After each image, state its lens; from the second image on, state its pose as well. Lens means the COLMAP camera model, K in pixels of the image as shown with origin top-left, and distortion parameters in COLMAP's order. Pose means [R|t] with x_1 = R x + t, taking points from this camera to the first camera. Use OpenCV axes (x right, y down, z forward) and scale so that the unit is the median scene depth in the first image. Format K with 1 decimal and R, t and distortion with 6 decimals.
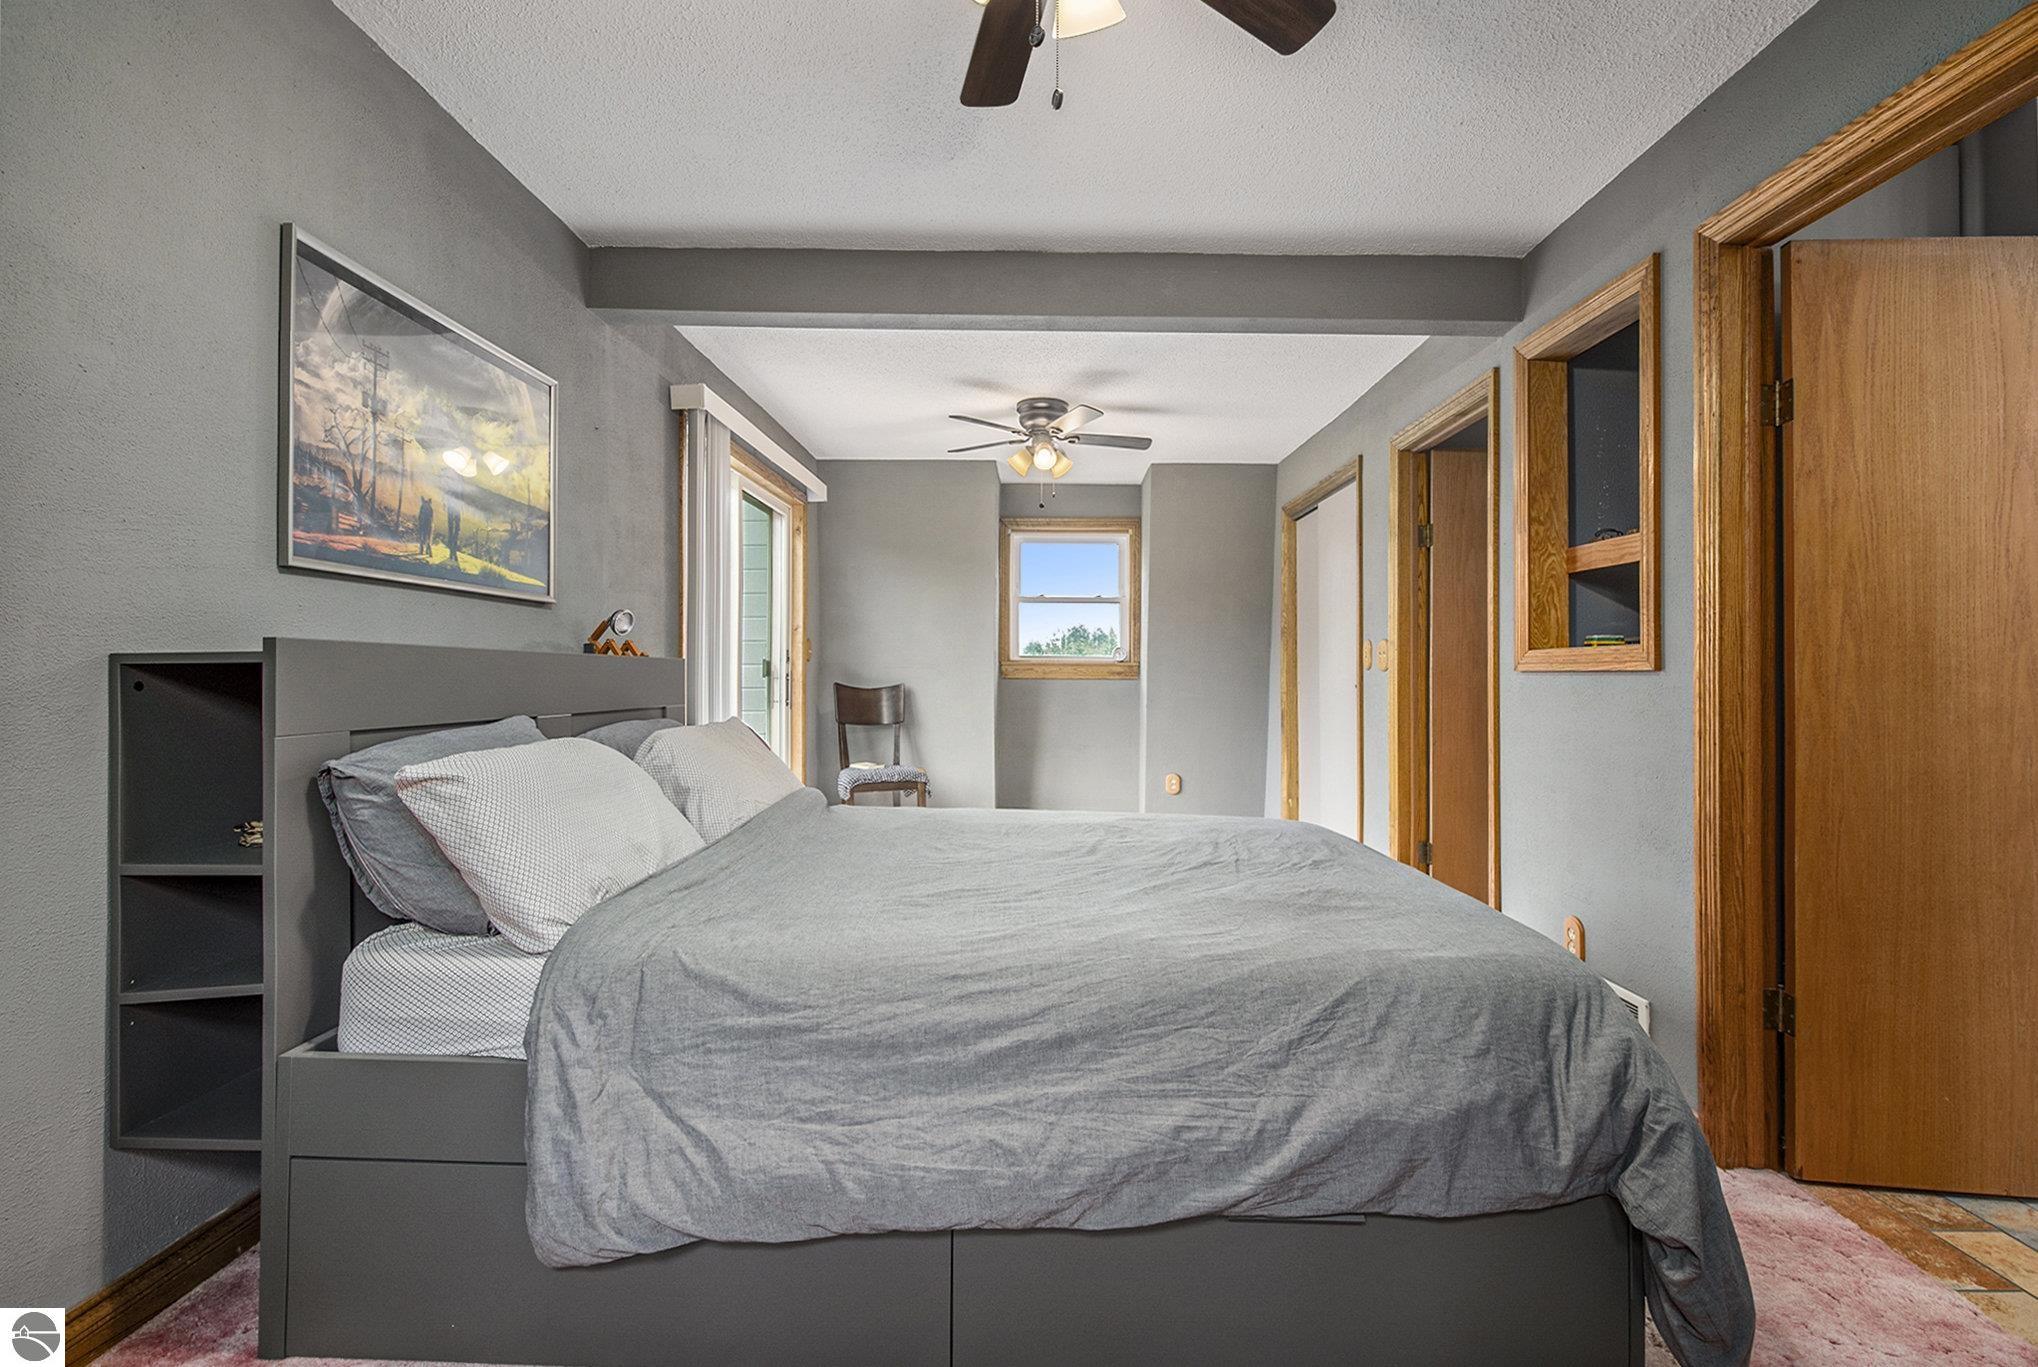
lens RADIAL K [[904.2, 0, 1023.0], [0, 904.2, 683.6], [0, 0, 1]] dist [0.000719, -0.008225]
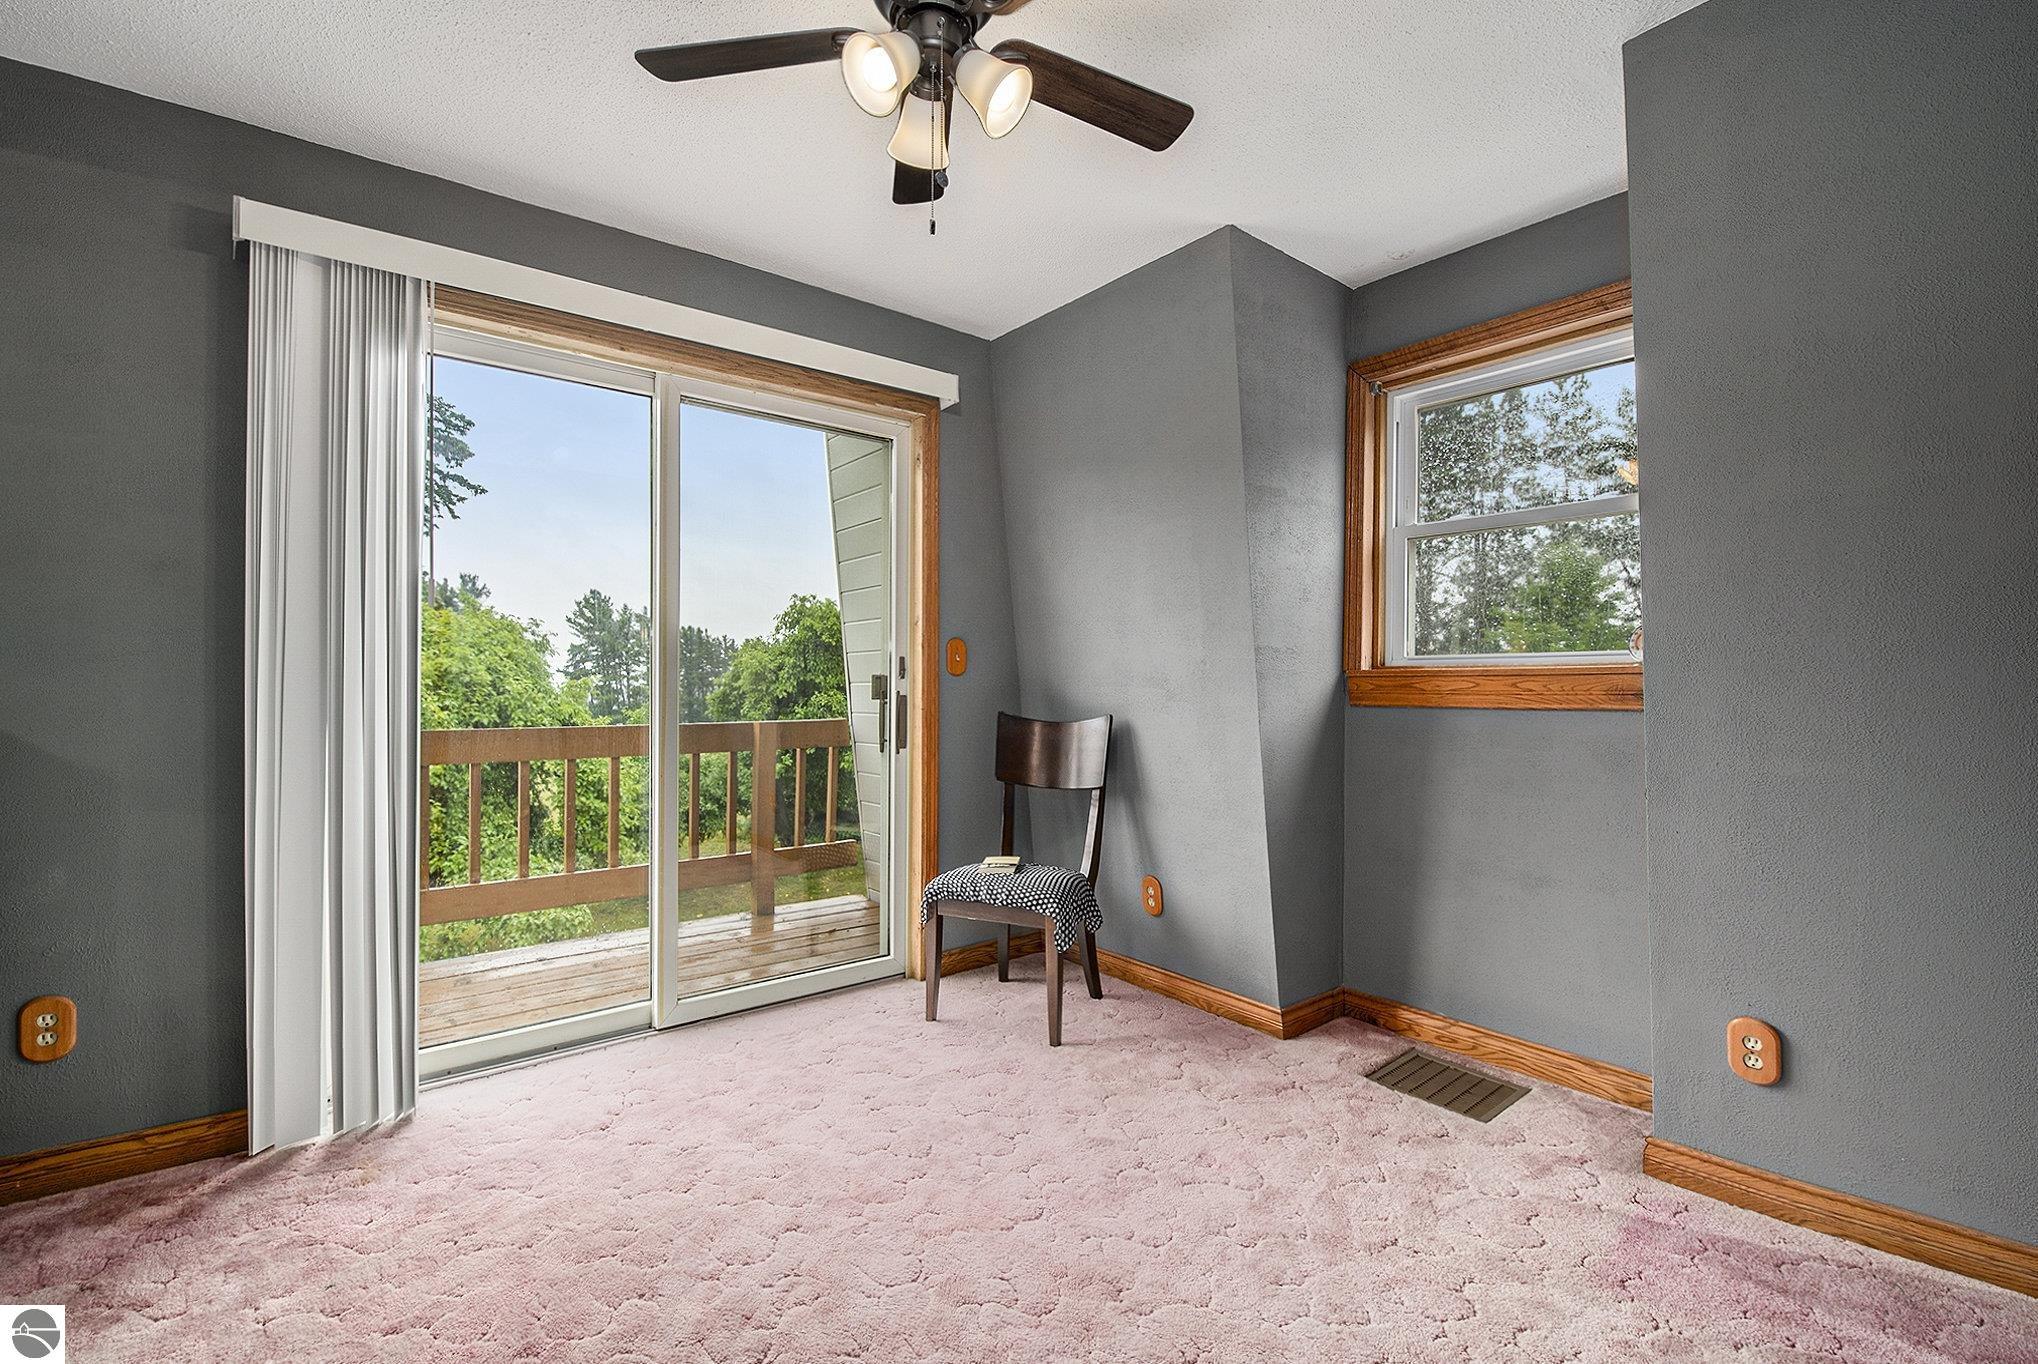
lens RADIAL K [[904.2, 0, 1023.0], [0, 904.2, 682.1], [0, 0, 1]] dist [0.000719, -0.008225]
pose [[0.665980, -0.010039, -0.745902, 0.247096], [-0.005353, 0.999819, -0.018235, -0.010112], [0.745950, 0.016137, 0.665806, 0.644150]]
